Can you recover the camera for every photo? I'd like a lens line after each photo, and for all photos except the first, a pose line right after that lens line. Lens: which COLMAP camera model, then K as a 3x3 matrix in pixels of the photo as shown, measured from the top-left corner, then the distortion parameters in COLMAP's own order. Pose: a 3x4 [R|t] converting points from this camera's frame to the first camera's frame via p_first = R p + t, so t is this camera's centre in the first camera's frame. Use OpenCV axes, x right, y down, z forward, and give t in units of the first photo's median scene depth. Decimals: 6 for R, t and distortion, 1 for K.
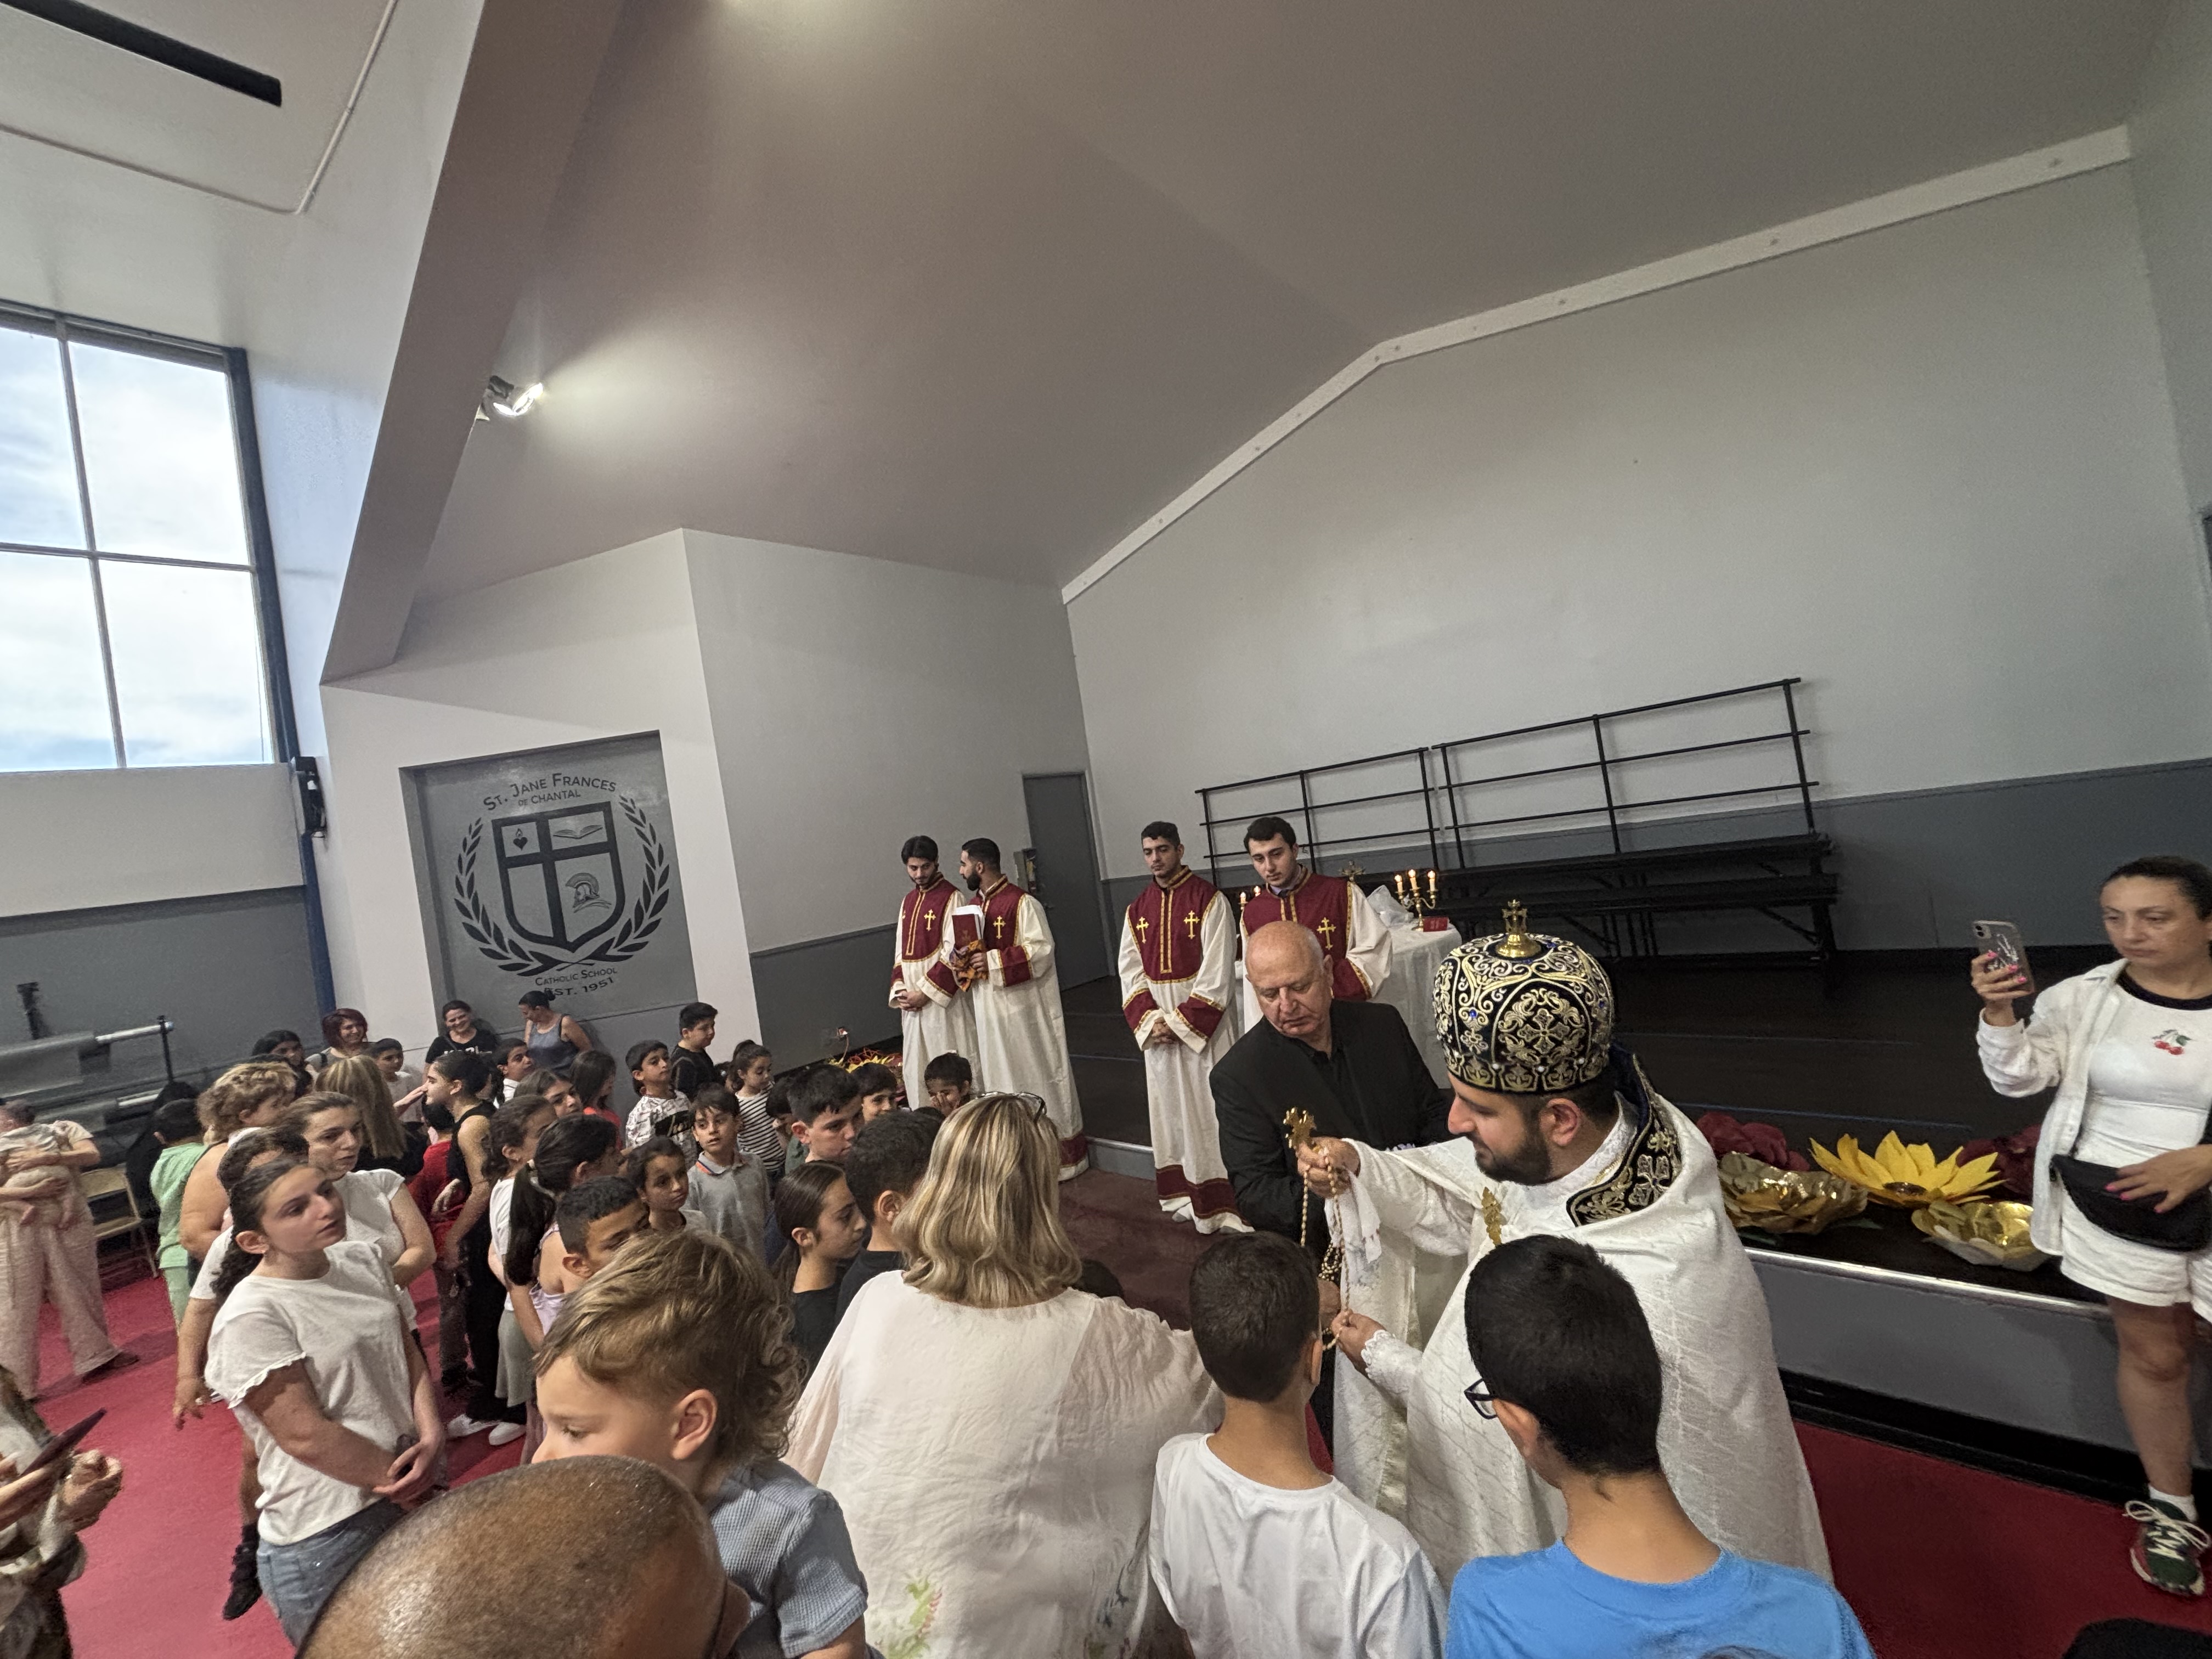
lens RADIAL K [[883.7, 0, 1103.5], [0, 883.7, 807.2], [0, 0, 1]] dist [0.031850, -0.008060]
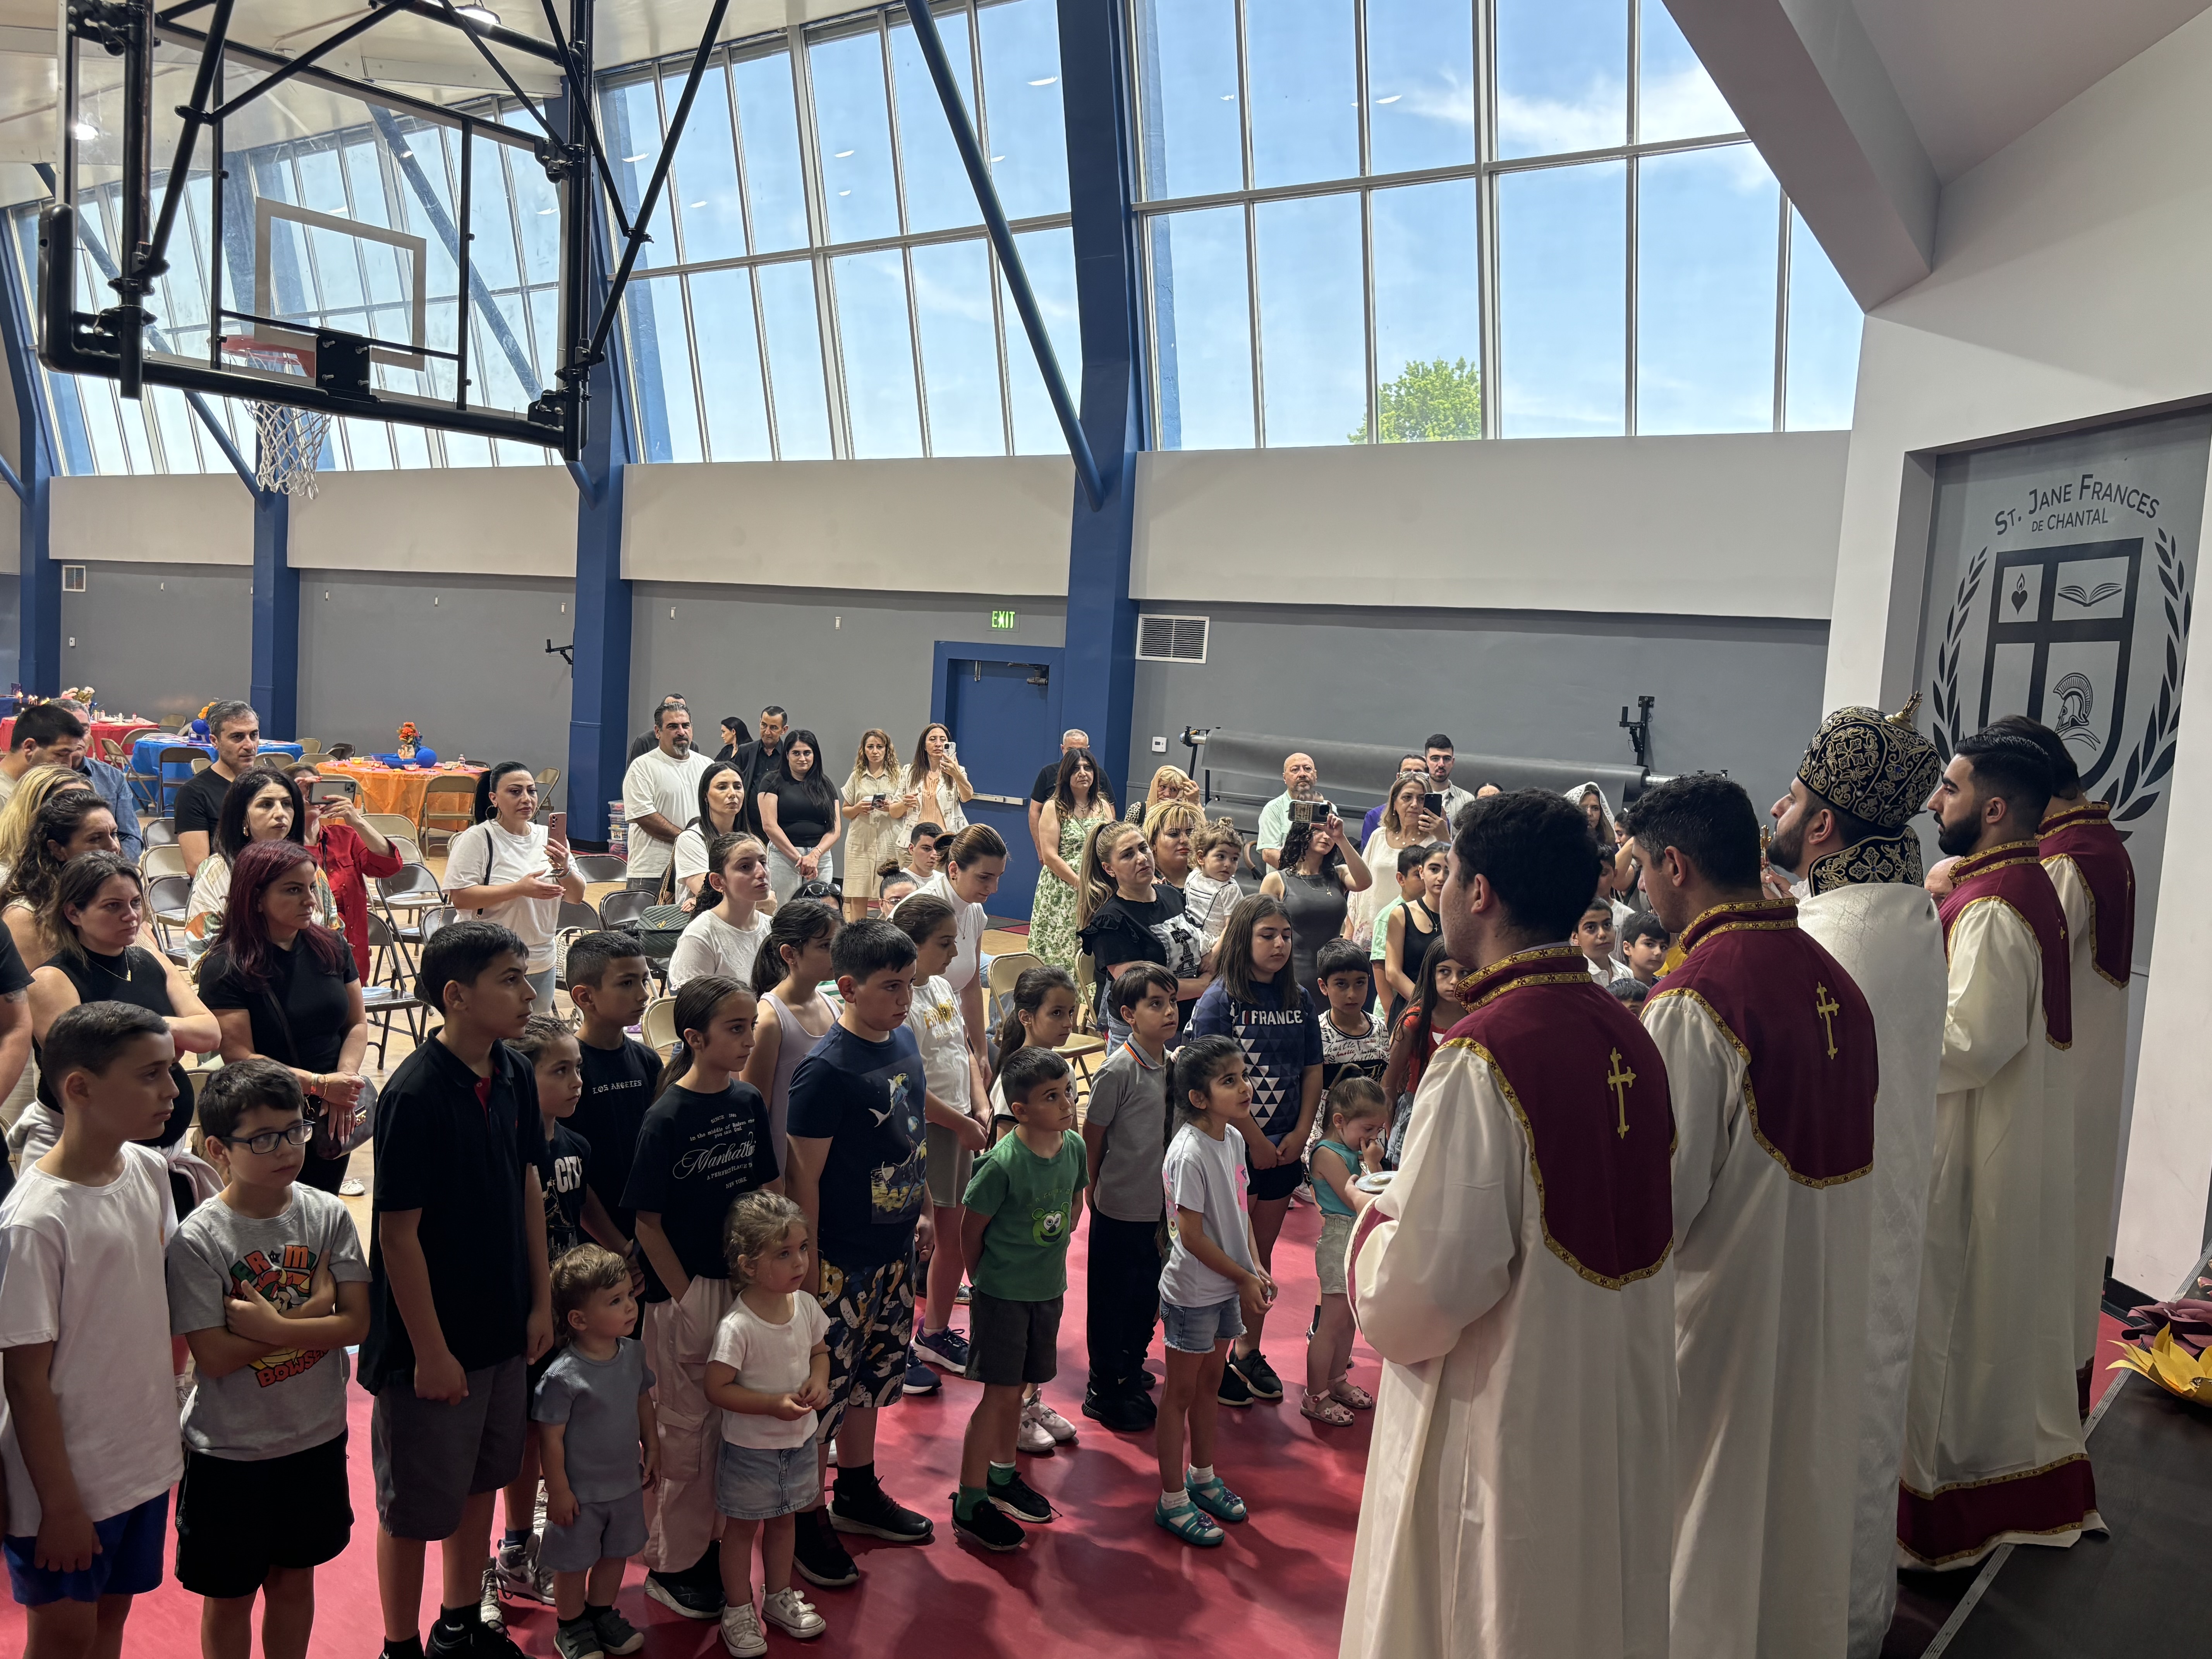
lens RADIAL K [[1795.1, 0, 1106.0], [0, 1795.1, 829.5], [0, 0, 1]] dist [0.001659, 0.000782]
pose [[0.058801, 0.249222, -0.966660, 0.410938], [-0.054068, 0.967709, 0.246204, -0.064249], [0.996804, 0.037788, 0.070377, 0.372414]]
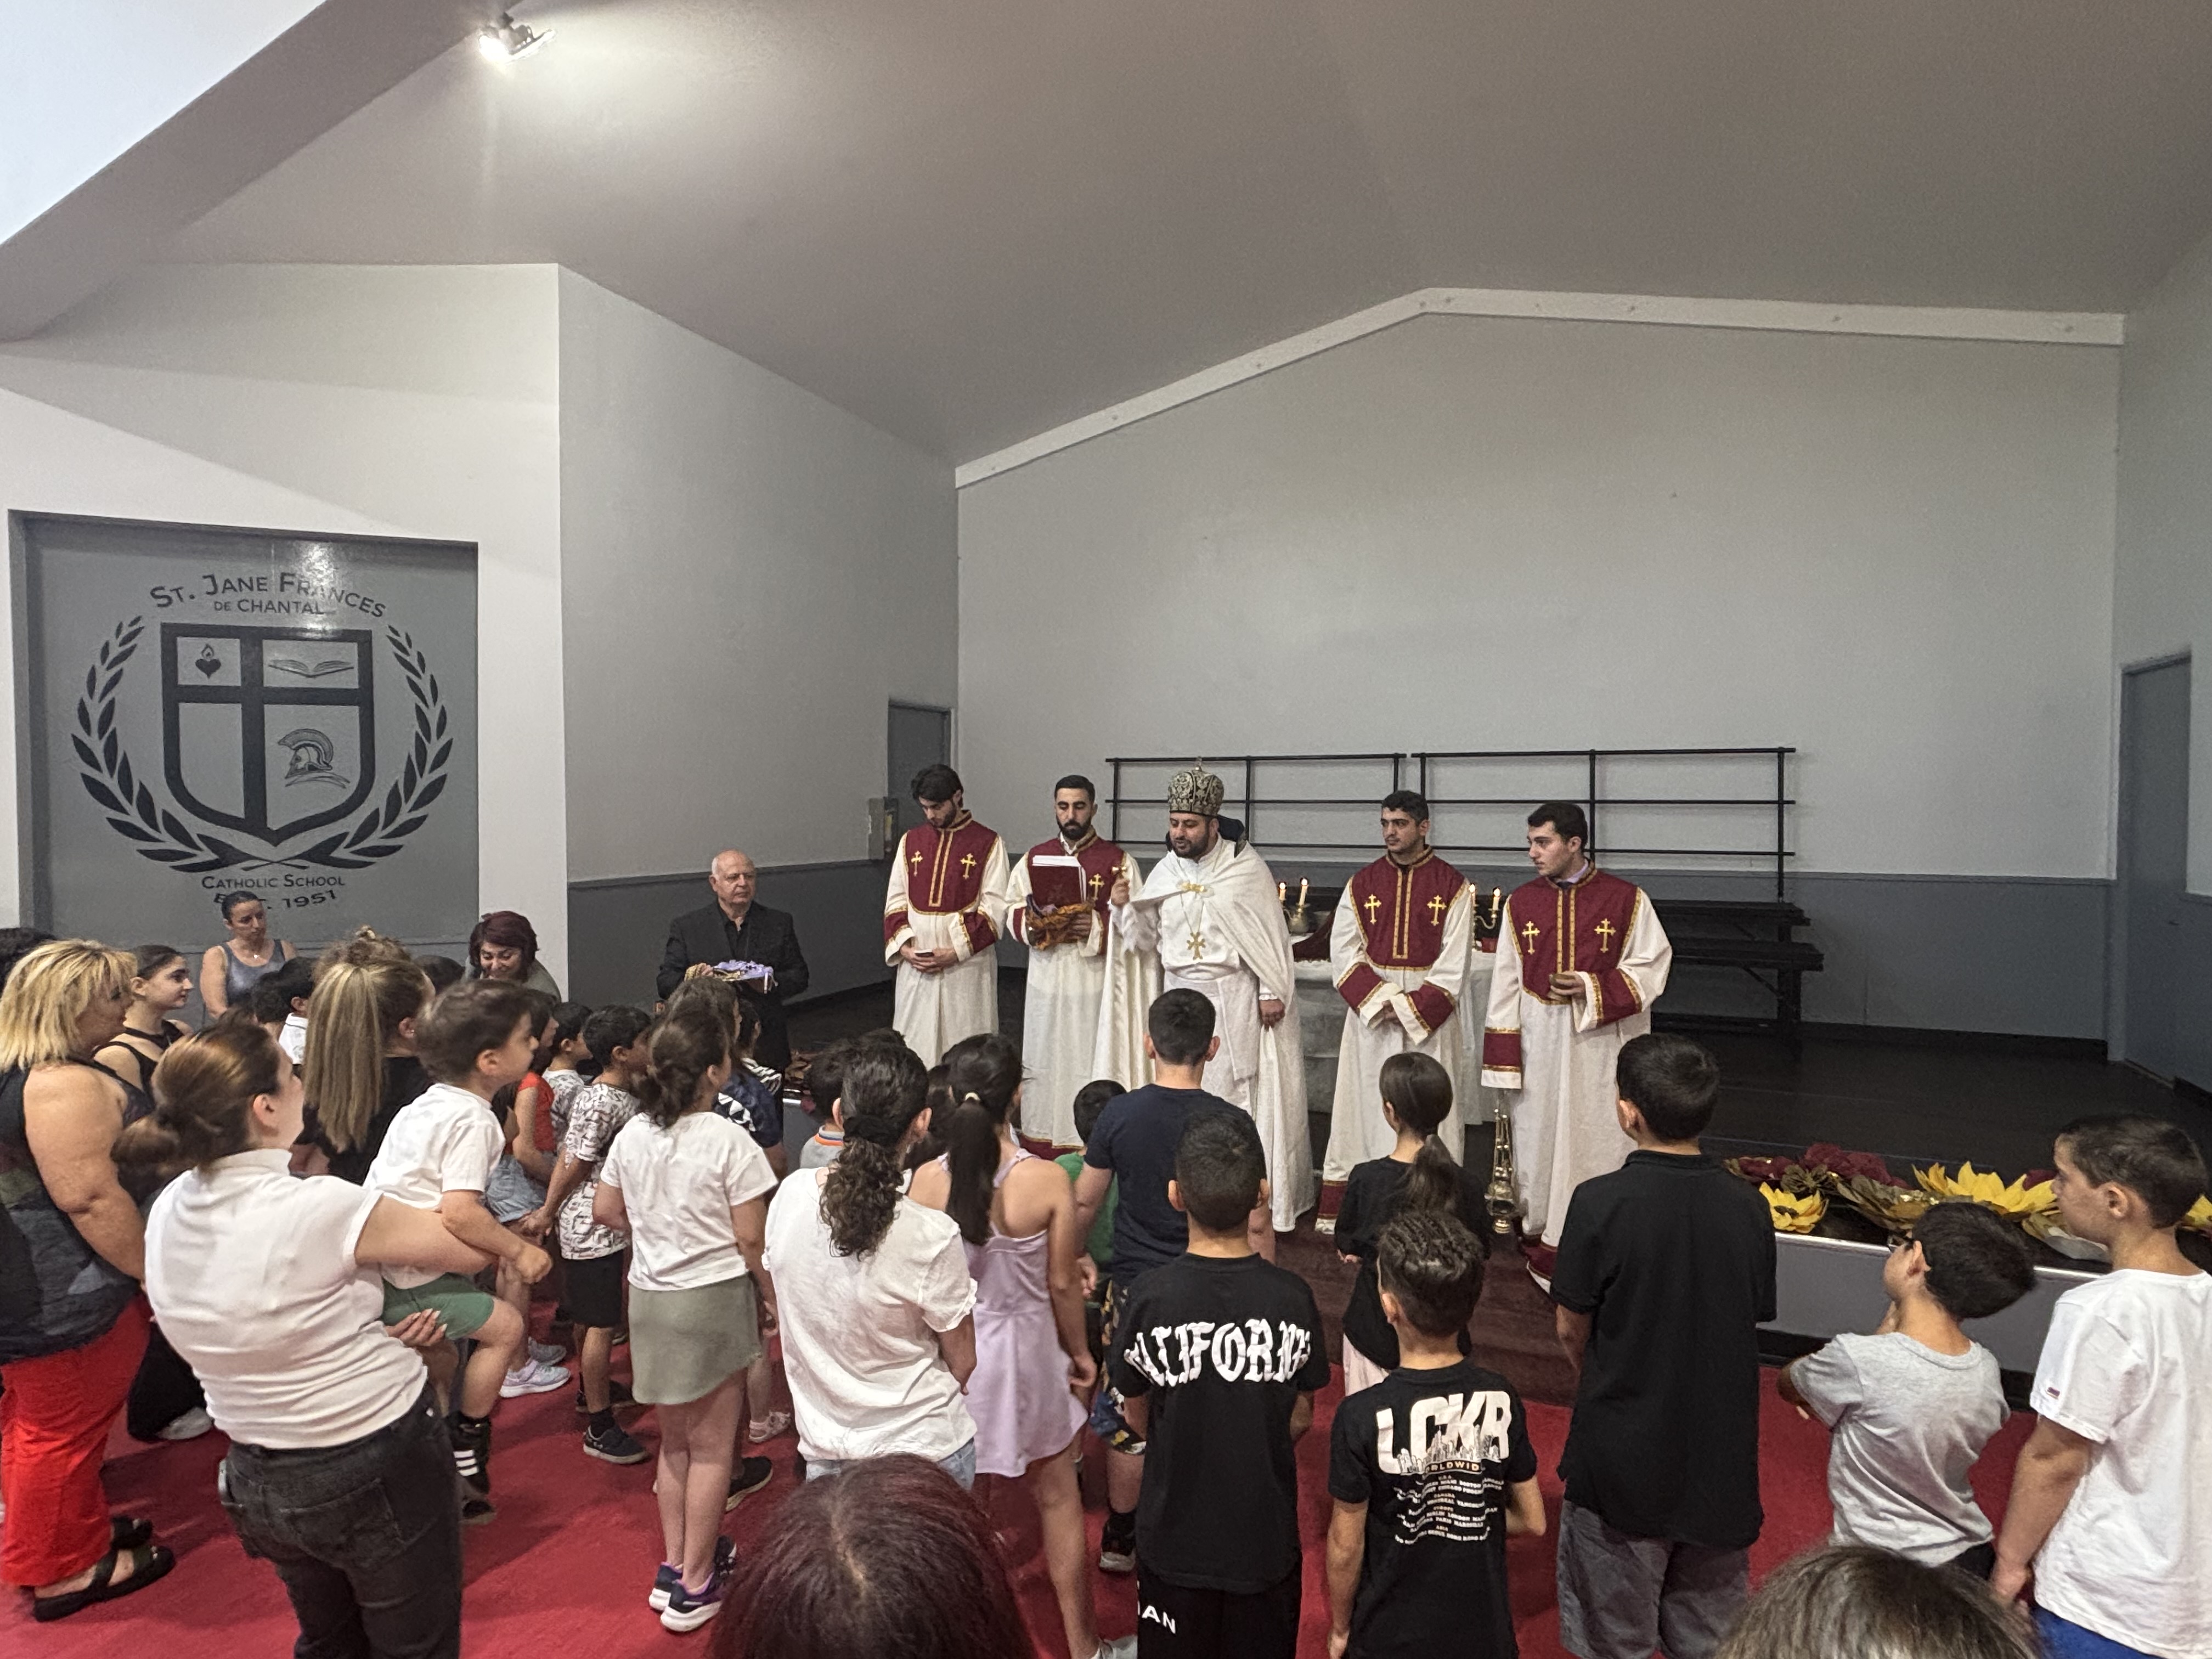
lens RADIAL K [[1156.4, 0, 1106.0], [0, 1156.4, 829.5], [0, 0, 1]] dist [-0.001177, 0.011879]
pose [[0.935801, 0.145324, 0.321182, -0.296812], [-0.157455, 0.987454, 0.011972, 0.043860], [-0.315413, -0.061775, 0.946942, -0.007145]]
